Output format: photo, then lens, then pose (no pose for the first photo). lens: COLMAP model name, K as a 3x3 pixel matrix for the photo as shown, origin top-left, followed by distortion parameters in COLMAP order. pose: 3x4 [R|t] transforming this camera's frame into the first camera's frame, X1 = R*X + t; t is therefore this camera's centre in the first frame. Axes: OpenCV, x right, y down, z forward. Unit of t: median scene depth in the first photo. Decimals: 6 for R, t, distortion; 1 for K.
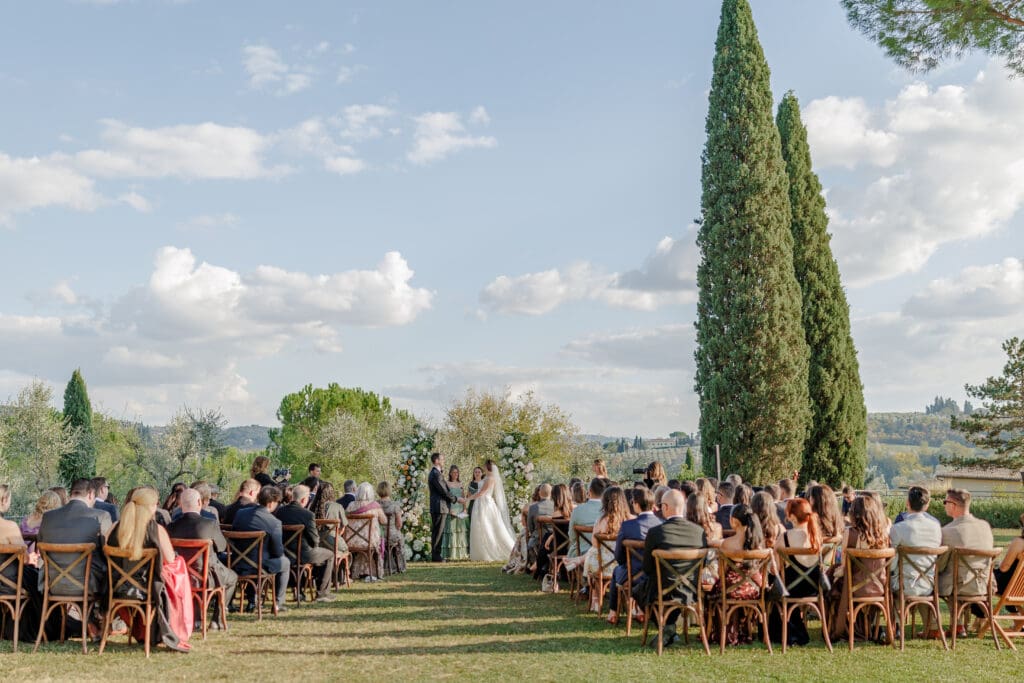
lens RADIAL K [[960.5, 0, 512.0], [0, 960.5, 341.5], [0, 0, 1]] dist [-0.002245, -0.013161]
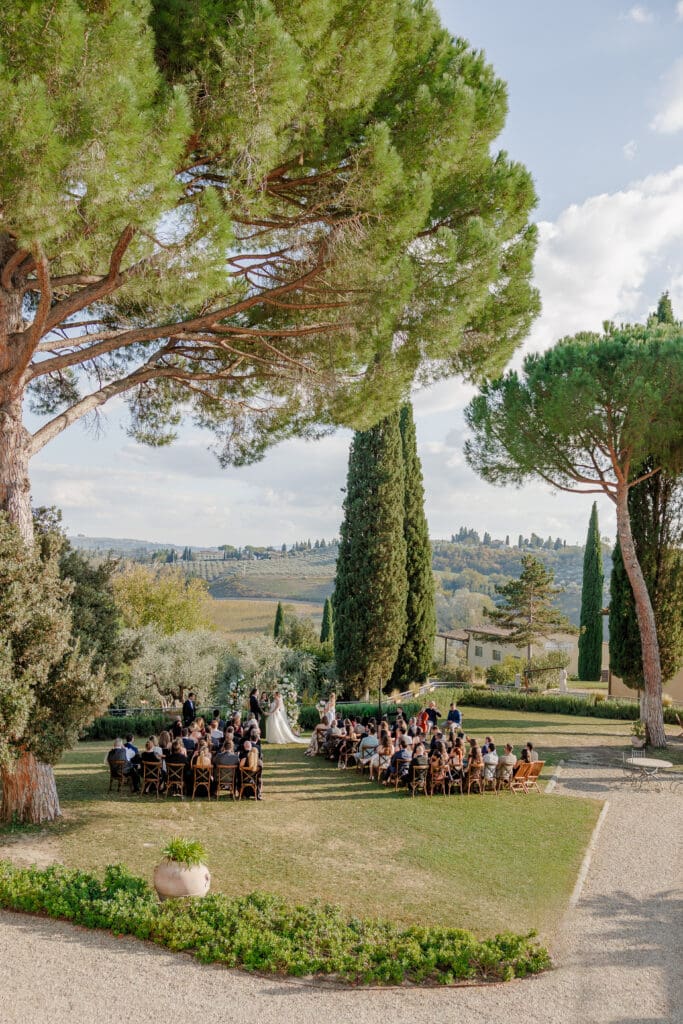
lens RADIAL K [[960.5, 0, 339.6], [0, 960.5, 549.8], [0, 0, 1]] dist [-0.002245, -0.013161]
pose [[0.955877, 0.055682, 0.288442, -0.254583], [-0.085407, 0.992135, 0.091508, -0.185276], [-0.281078, -0.112105, 0.953115, -0.453564]]
